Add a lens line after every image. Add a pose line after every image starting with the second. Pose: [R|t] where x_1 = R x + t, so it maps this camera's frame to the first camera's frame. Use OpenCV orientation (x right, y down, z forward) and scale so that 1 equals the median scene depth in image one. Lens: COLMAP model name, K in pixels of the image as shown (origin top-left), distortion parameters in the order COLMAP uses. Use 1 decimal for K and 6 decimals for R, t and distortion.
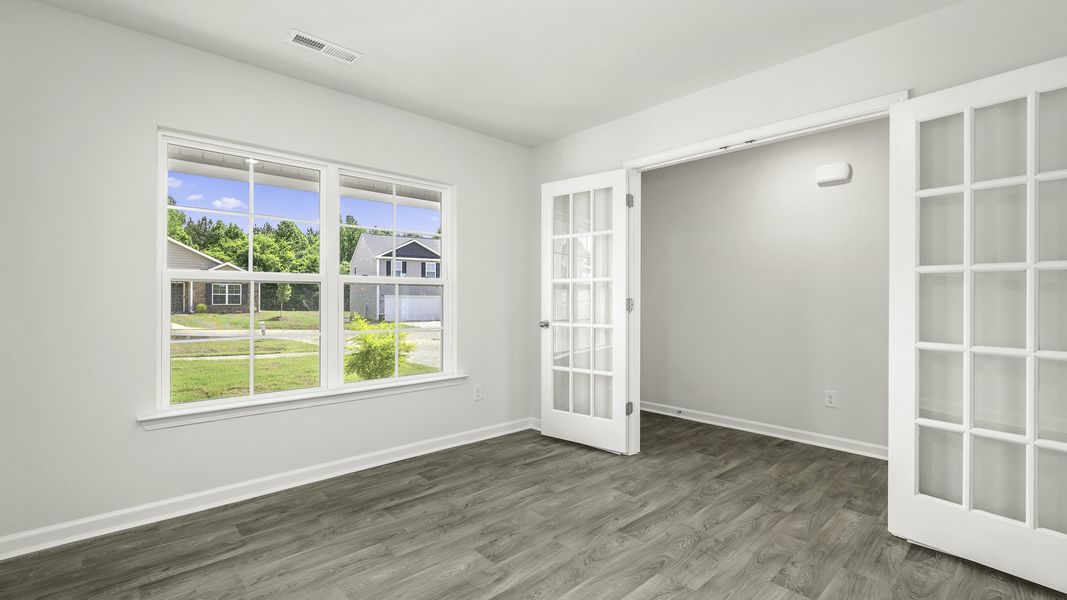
lens RADIAL K [[485.1, 0, 525.6], [0, 485.1, 302.8], [0, 0, 1]] dist [-0.002554, -0.000567]
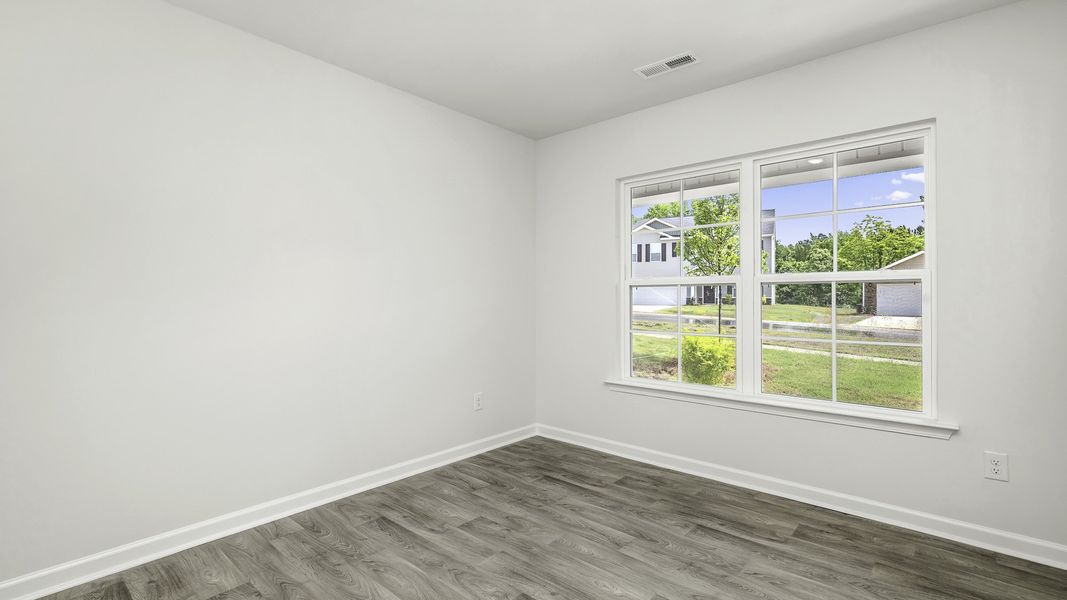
lens RADIAL K [[489.3, 0, 533.5], [0, 489.3, 279.6], [0, 0, 1]] dist [-0.002426, -0.000192]
pose [[0.086082, -0.037662, -0.995576, 0.602545], [-0.011626, 0.999179, -0.038804, -0.004639], [0.996220, 0.014915, 0.085573, 0.567648]]
